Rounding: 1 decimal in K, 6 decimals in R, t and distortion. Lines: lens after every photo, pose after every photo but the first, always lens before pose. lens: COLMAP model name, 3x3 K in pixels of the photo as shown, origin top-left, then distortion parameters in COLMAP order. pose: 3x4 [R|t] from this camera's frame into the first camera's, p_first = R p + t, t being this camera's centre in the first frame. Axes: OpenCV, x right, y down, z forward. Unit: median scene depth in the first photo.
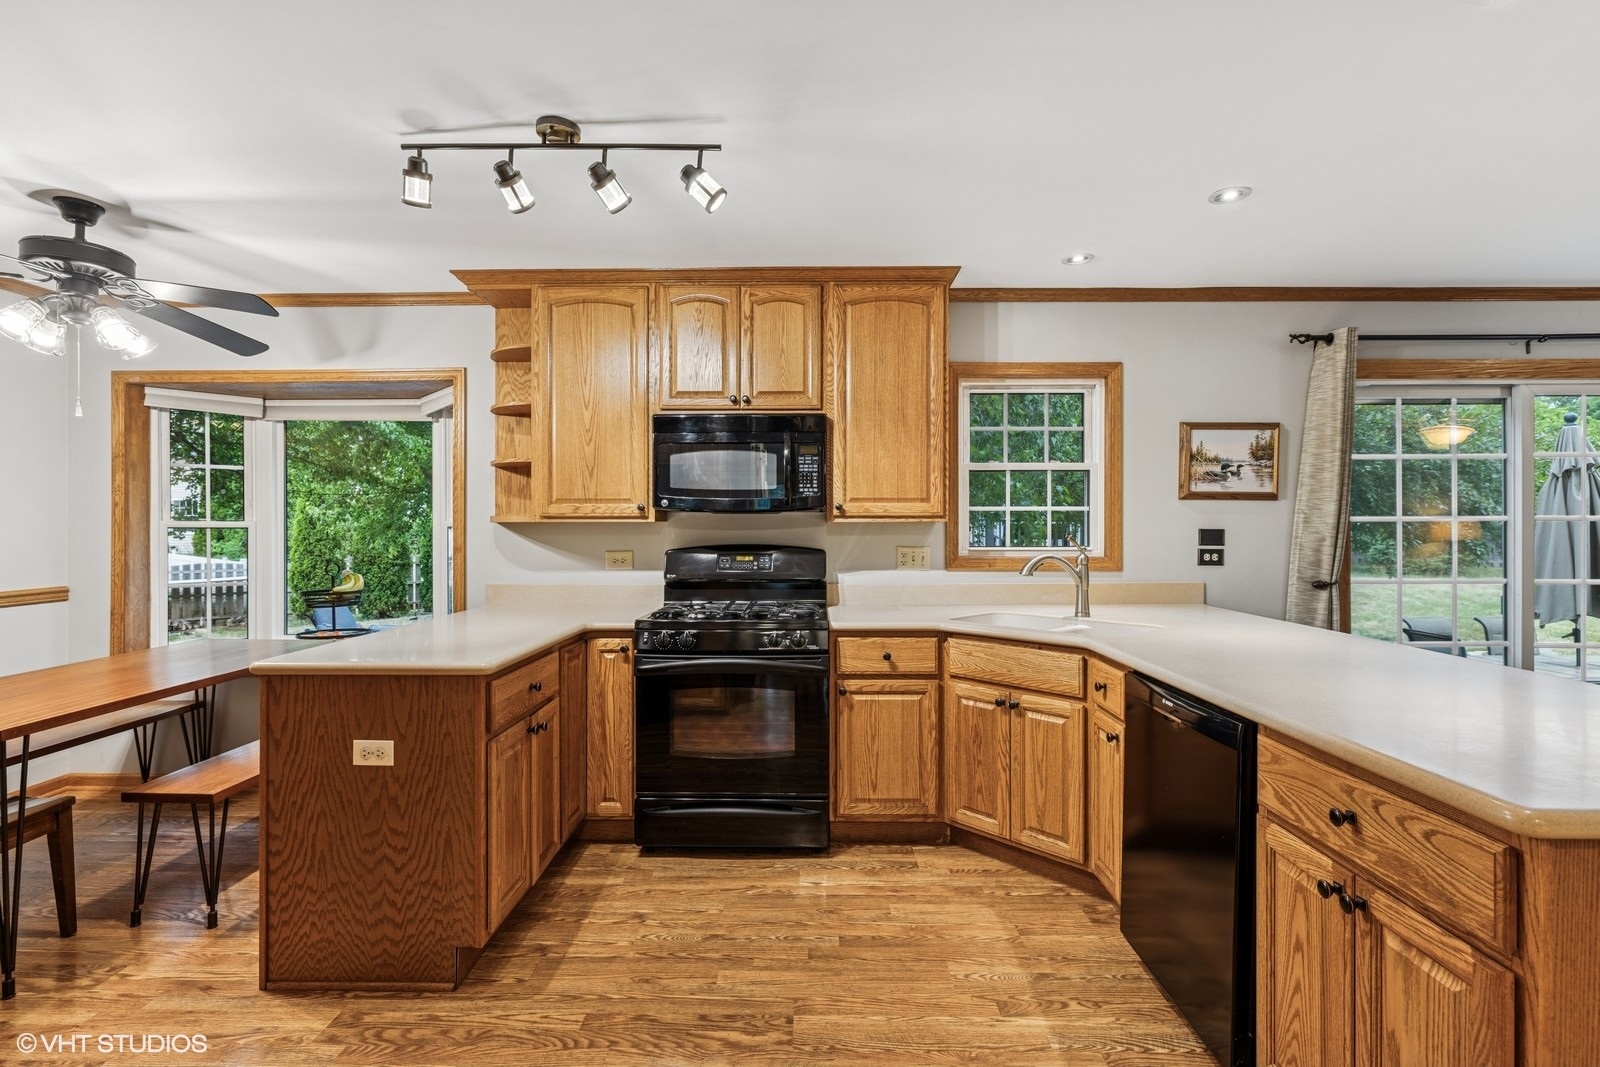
lens RADIAL K [[739.2, 0, 800.0], [0, 739.2, 533.5], [0, 0, 1]] dist [-0.005094, -0.000492]
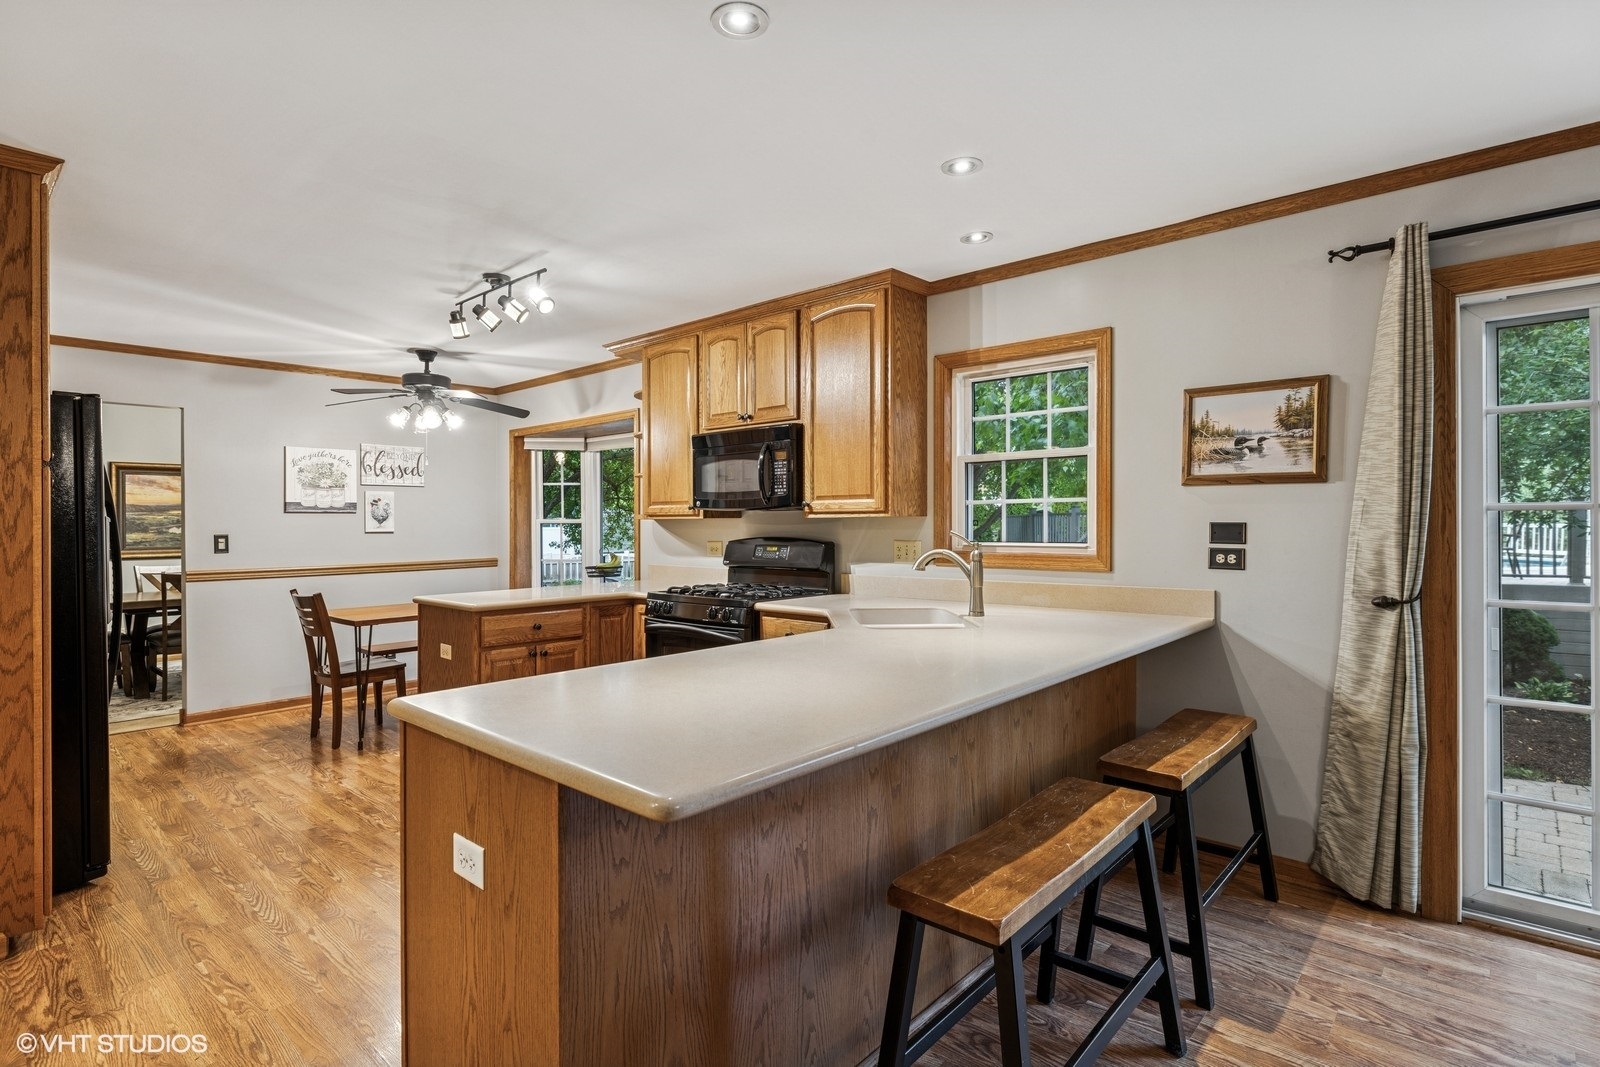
lens RADIAL K [[791.5, 0, 794.6], [0, 791.5, 526.9], [0, 0, 1]] dist [-0.000640, -0.000037]
pose [[0.750737, 0.000524, -0.660601, 0.829788], [0.000146, 1.000000, 0.000958, -0.002557], [0.660601, -0.000816, 0.750737, 0.080900]]
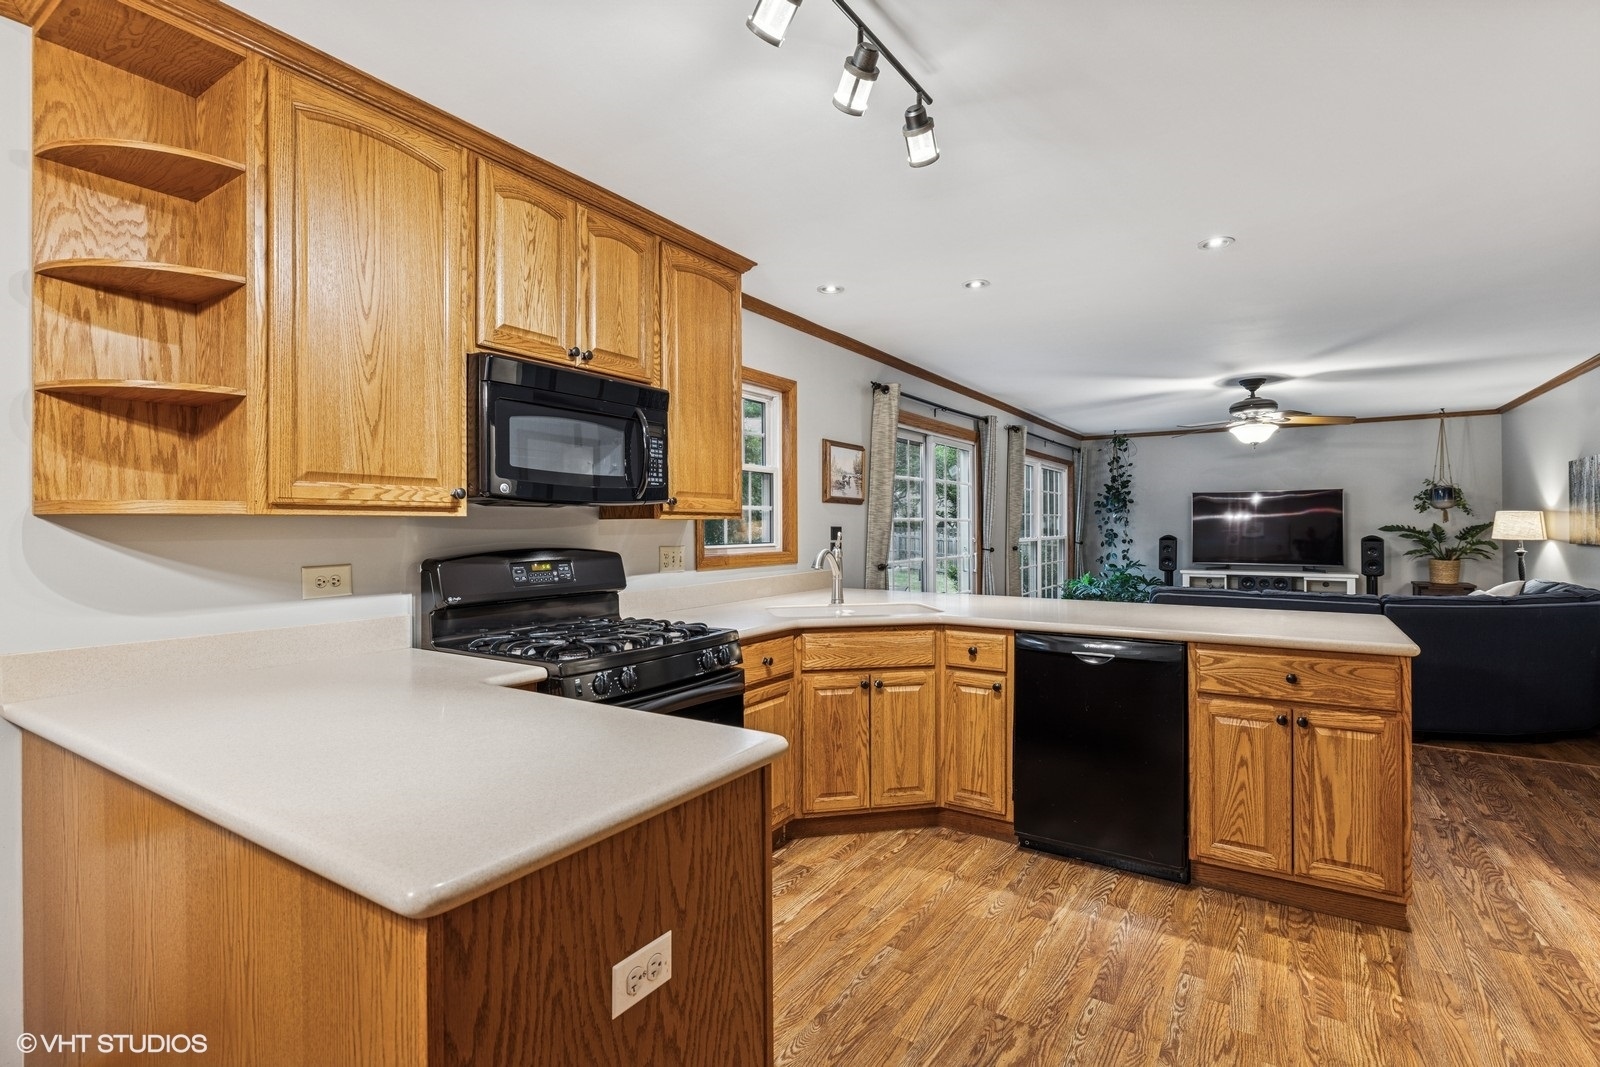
lens RADIAL K [[757.5, 0, 798.6], [0, 757.5, 526.5], [0, 0, 1]] dist [-0.002949, -0.000305]
pose [[0.532009, -0.001143, 0.846738, -0.608559], [0.008810, 0.999952, -0.004186, -0.001485], [-0.846693, 0.009687, 0.531993, 0.403481]]
